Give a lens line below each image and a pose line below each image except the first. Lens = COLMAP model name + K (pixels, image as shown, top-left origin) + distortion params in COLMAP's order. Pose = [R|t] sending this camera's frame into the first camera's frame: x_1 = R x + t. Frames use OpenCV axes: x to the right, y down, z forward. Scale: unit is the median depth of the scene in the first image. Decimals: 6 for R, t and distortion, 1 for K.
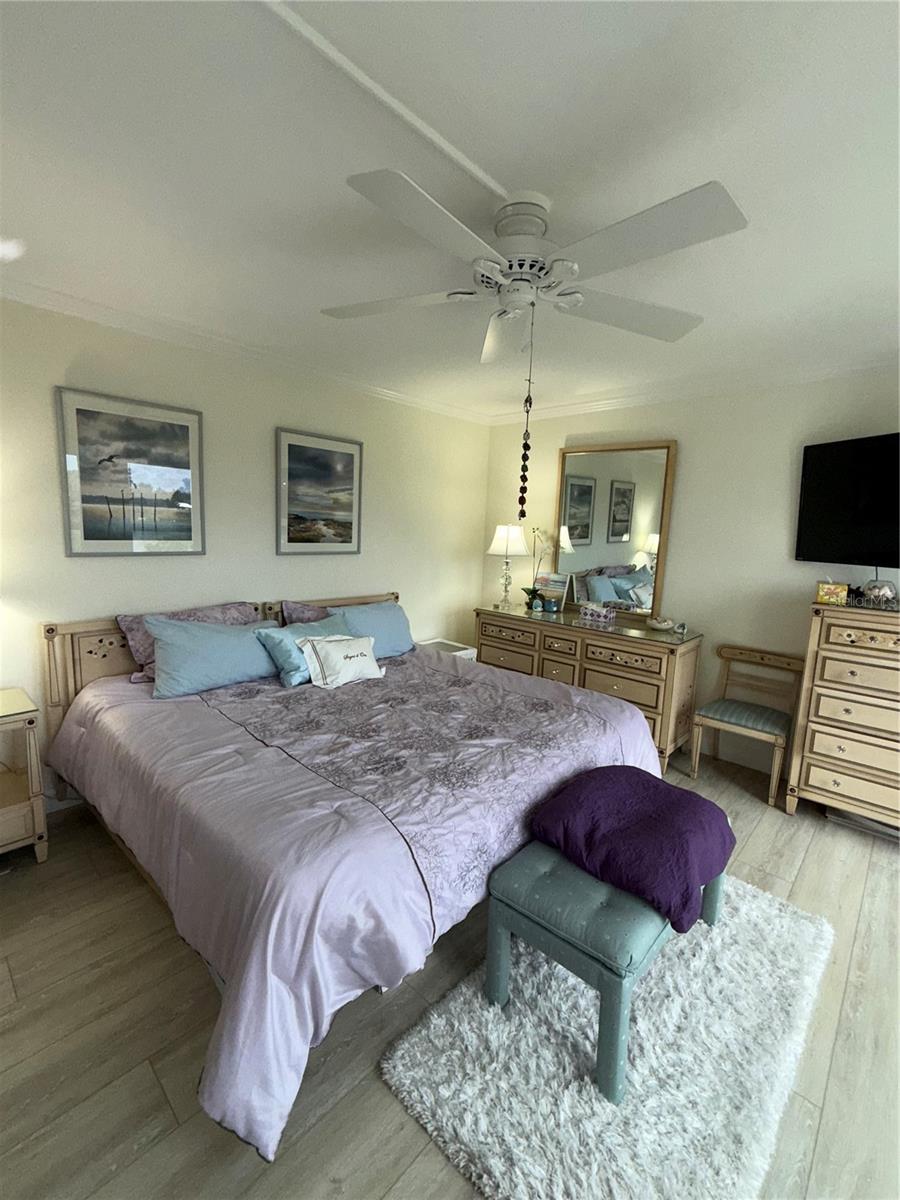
lens RADIAL K [[513.1, 0, 450.0], [0, 513.1, 600.0], [0, 0, 1]] dist [0.000192, 0.000046]
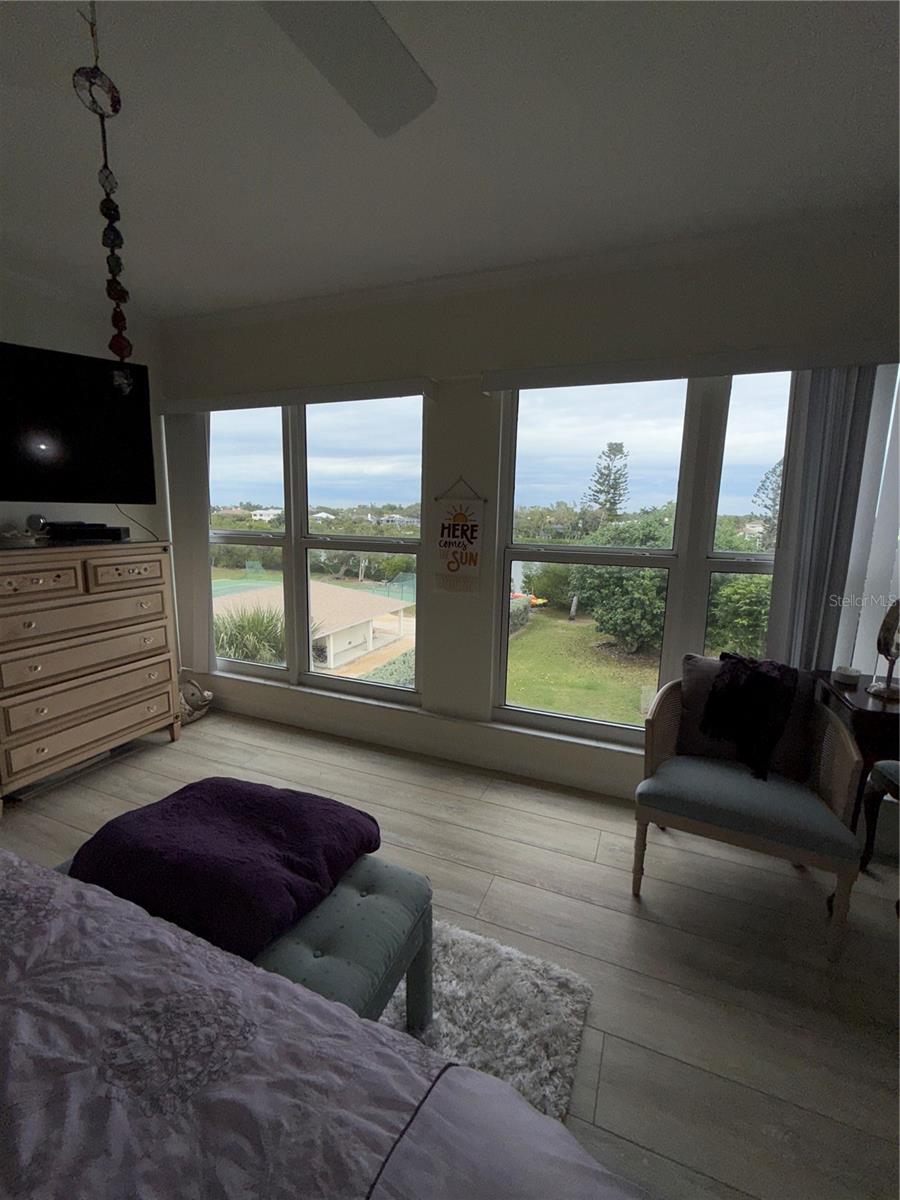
lens RADIAL K [[513.1, 0, 450.0], [0, 513.1, 600.0], [0, 0, 1]] dist [0.000192, 0.000046]
pose [[-0.353253, -0.205358, 0.912711, -0.331366], [0.098213, 0.962079, 0.254478, -0.063832], [-0.930358, 0.179535, -0.319688, 0.800555]]
